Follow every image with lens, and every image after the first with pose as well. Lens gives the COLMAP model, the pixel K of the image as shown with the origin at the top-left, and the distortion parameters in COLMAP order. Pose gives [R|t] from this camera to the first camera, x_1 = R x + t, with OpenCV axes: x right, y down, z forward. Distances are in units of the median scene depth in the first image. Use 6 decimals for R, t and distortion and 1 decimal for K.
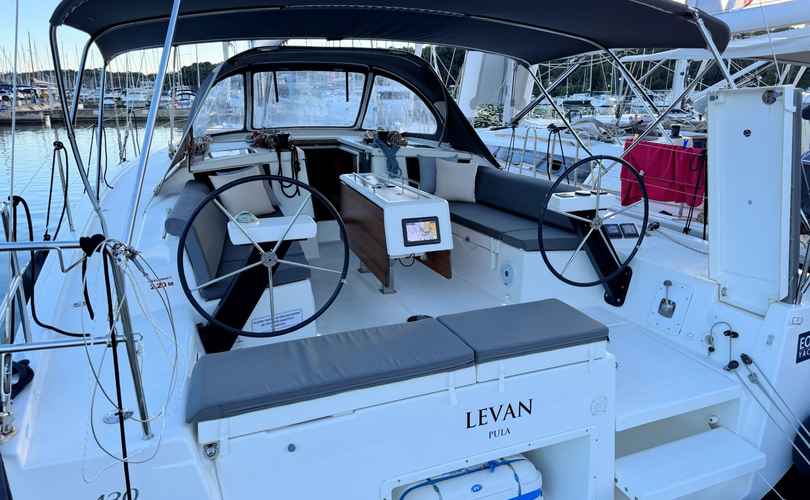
lens RADIAL K [[564.6, 0, 405.0], [0, 564.6, 250.0], [0, 0, 1]] dist [0.090674, -0.135364]
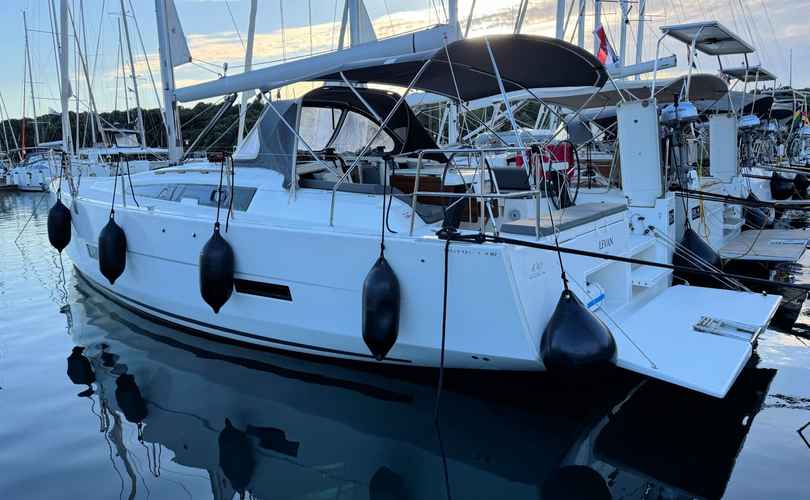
lens RADIAL K [[564.6, 0, 405.0], [0, 564.6, 250.0], [0, 0, 1]] dist [0.090674, -0.135364]
pose [[0.876691, -0.118027, 0.466350, -0.958965], [0.165902, 0.984140, -0.062806, 0.204726], [-0.451541, 0.132430, 0.882368, -0.349061]]
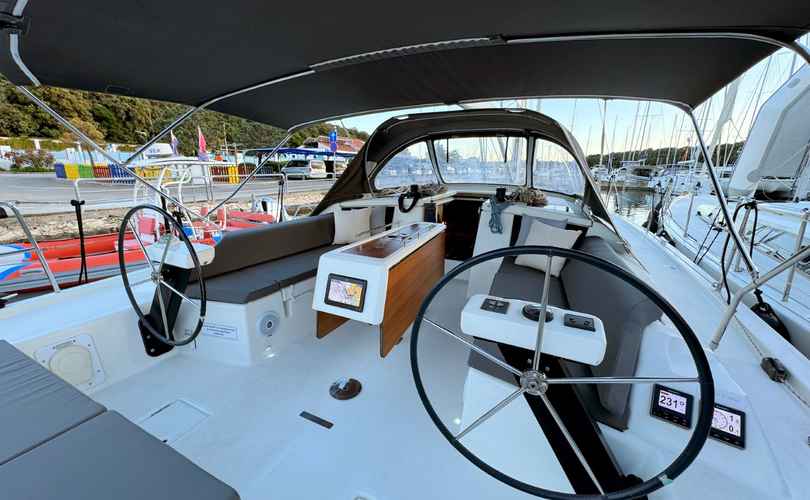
lens RADIAL K [[321.5, 0, 405.8], [0, 321.5, 248.6], [0, 0, 1]] dist [-0.003818, -0.000277]
pose [[0.667729, 0.188760, -0.720075, 0.408748], [-0.212741, 0.975362, 0.058405, -0.138190], [0.713358, 0.114190, 0.691434, 0.673551]]
